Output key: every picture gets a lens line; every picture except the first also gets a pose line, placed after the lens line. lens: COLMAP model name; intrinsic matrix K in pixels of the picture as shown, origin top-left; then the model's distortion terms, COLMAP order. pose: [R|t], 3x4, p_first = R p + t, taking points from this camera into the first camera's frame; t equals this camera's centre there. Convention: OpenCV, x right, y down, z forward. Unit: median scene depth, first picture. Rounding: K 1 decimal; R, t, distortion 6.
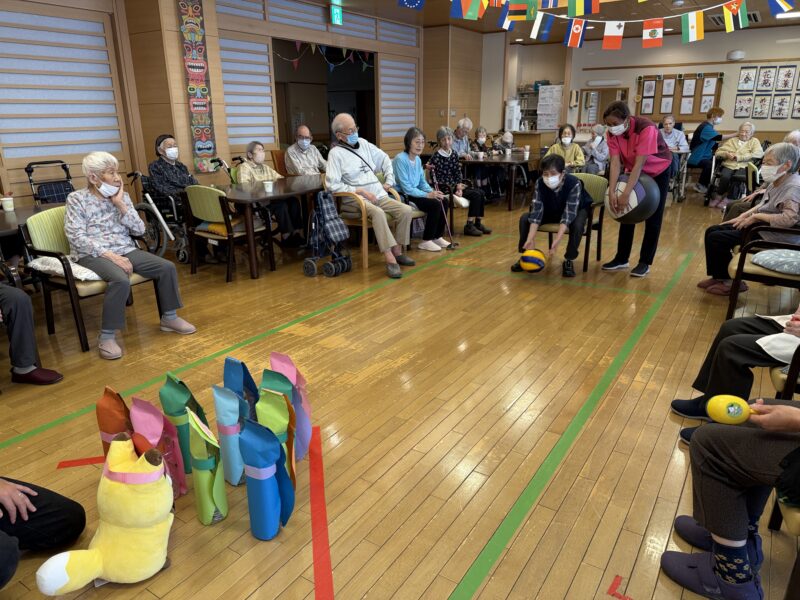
lens RADIAL K [[560.4, 0, 402.6], [0, 560.4, 302.9], [0, 0, 1]] dist [0.024105, -0.030980]
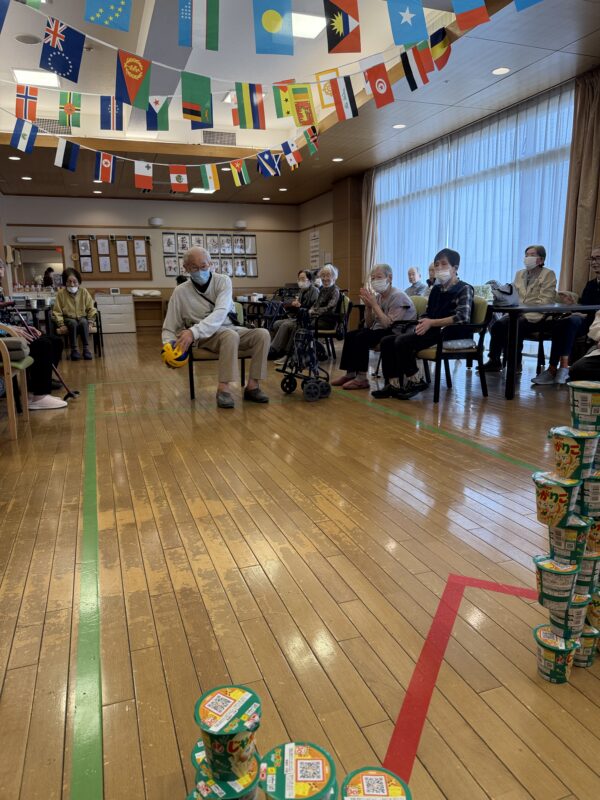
lens RADIAL K [[560.4, 0, 304.5], [0, 560.4, 400.4], [0, 0, 1]] dist [0.024105, -0.030980]
pose [[0.610583, -0.158812, 0.775866, -0.321715], [0.262072, 0.965009, -0.008716, -0.010679], [-0.747333, 0.208655, 0.630838, 0.277162]]
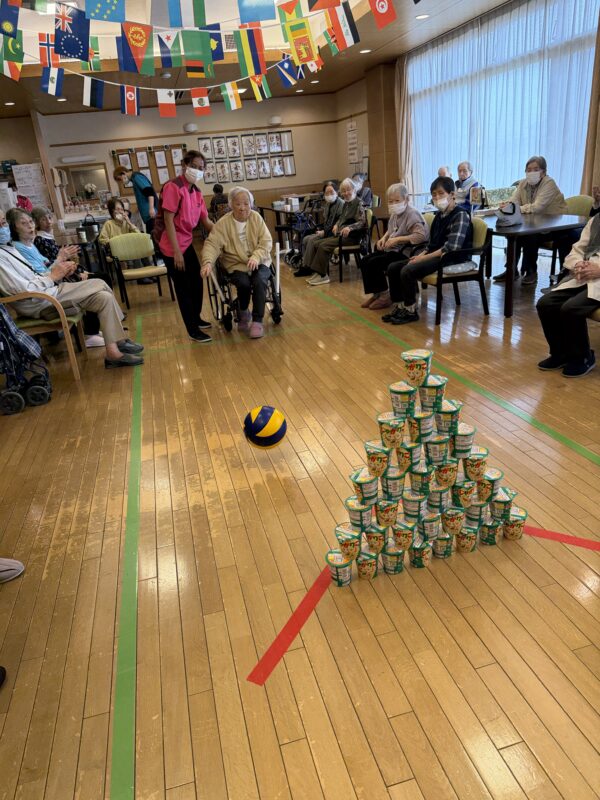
lens RADIAL K [[560.4, 0, 301.7], [0, 560.4, 401.1], [0, 0, 1]] dist [0.024105, -0.030980]
pose [[0.680675, -0.330155, 0.653972, -0.345967], [0.314194, 0.937985, 0.146515, -0.045736], [-0.661788, 0.105745, 0.742196, 0.153904]]
